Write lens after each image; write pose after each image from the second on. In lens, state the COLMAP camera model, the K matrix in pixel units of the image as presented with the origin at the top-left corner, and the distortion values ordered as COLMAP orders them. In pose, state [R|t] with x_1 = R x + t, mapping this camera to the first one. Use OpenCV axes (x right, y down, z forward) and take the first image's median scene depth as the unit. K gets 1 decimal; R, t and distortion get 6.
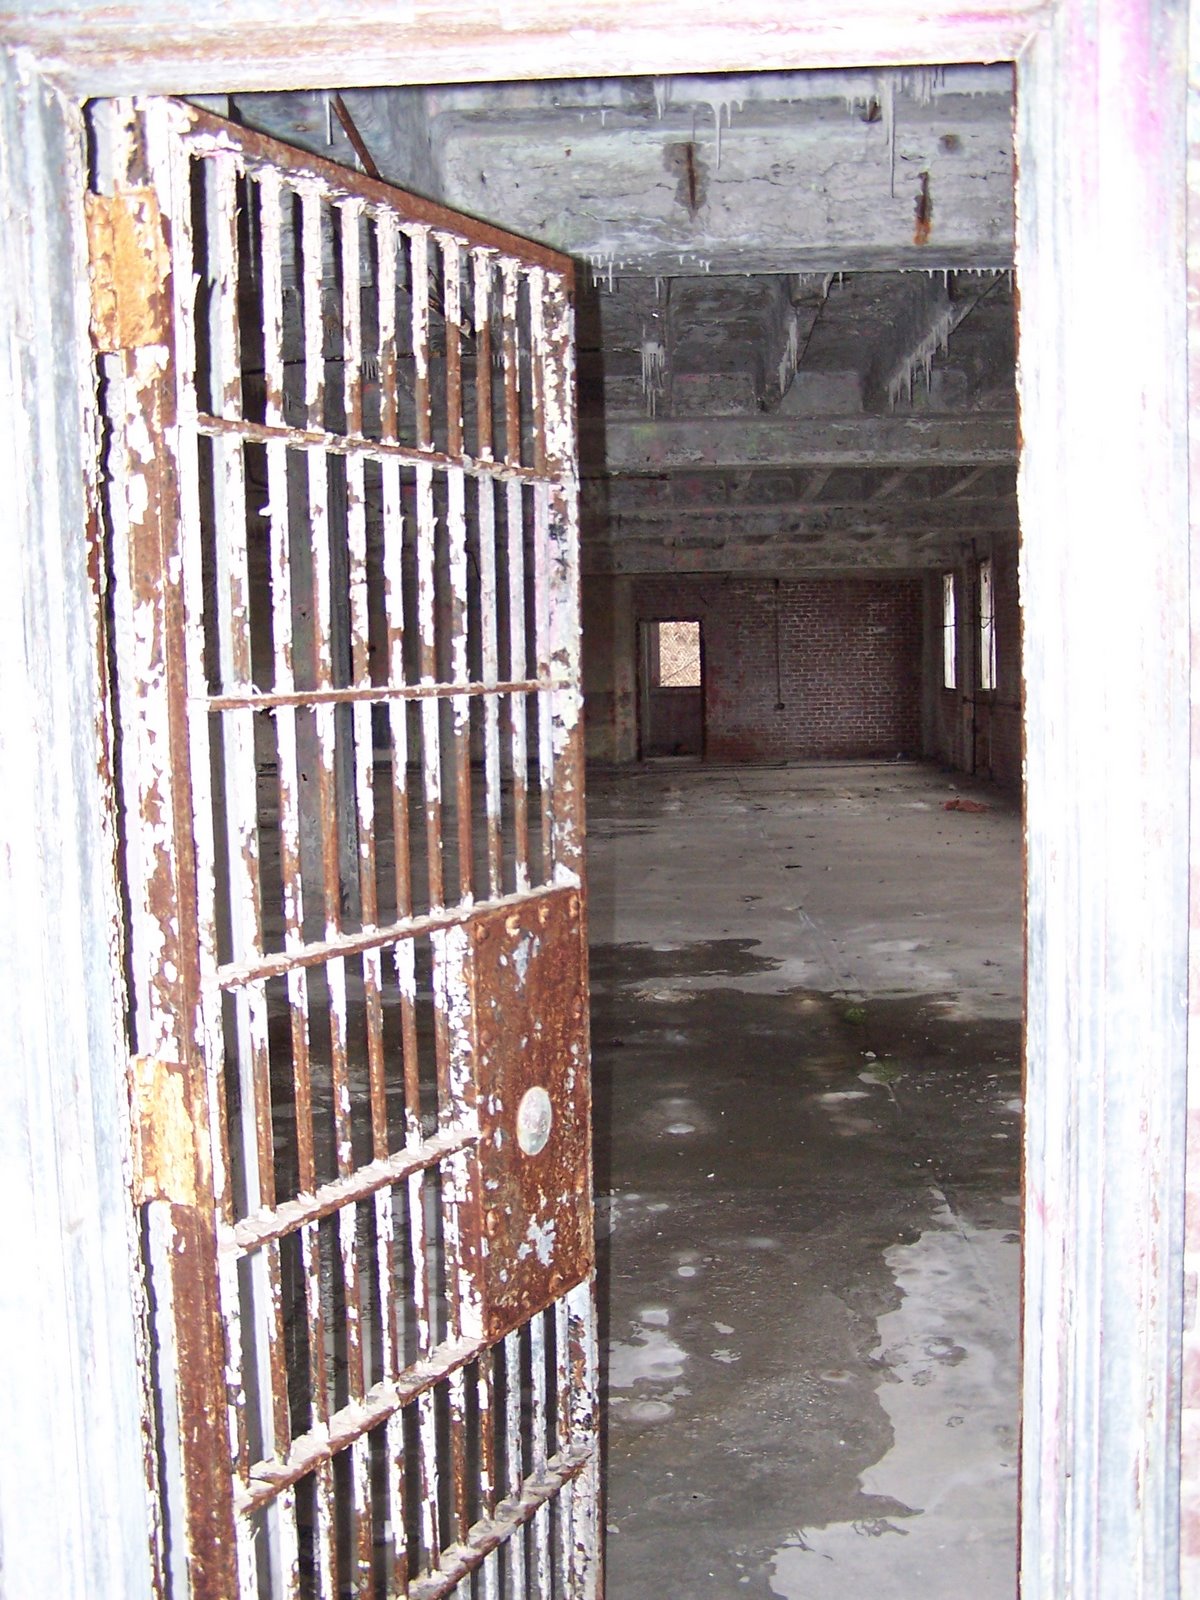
lens RADIAL K [[1786.7, 0, 586.2], [0, 1786.7, 797.6], [0, 0, 1]] dist [-0.119918, 0.000000]
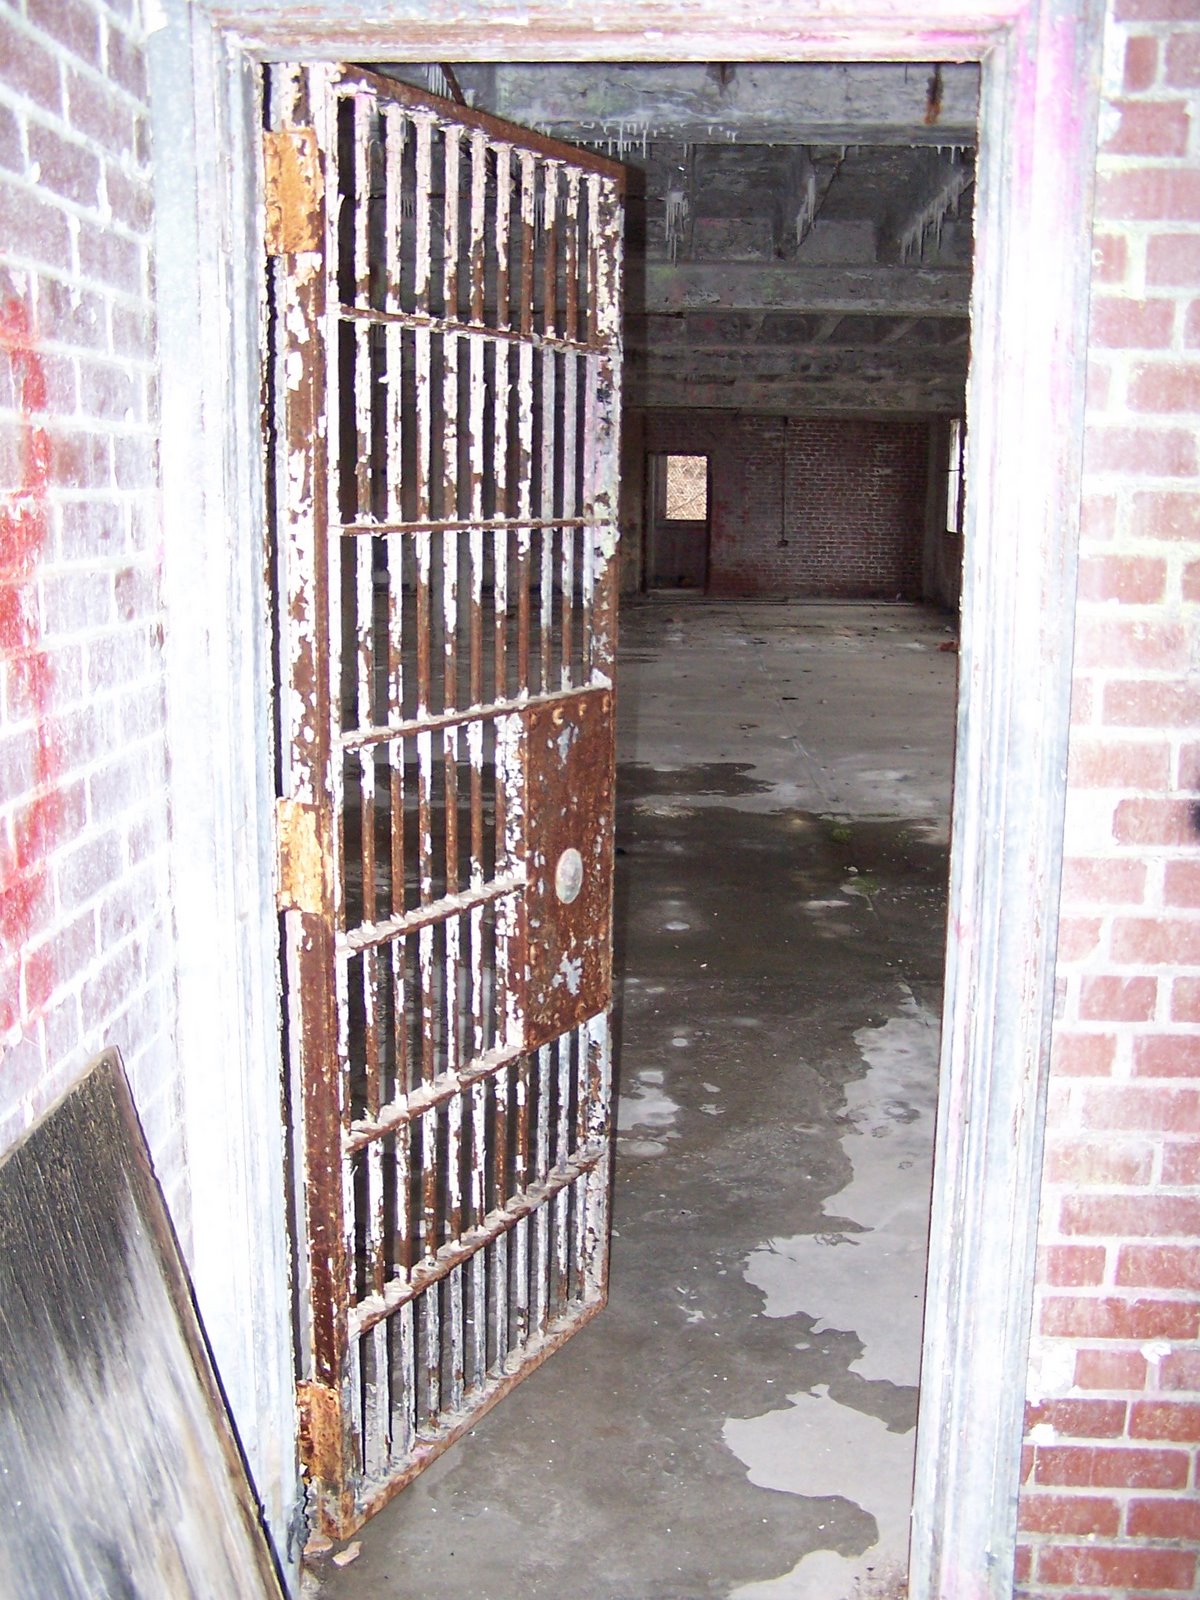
lens RADIAL K [[1786.7, 0, 615.9], [0, 1786.7, 797.3], [0, 0, 1]] dist [-0.119918, 0.000000]
pose [[0.999225, 0.034073, 0.019722, -0.023582], [-0.035783, 0.994923, 0.094063, 0.009380], [-0.016417, -0.094696, 0.995371, -0.240444]]
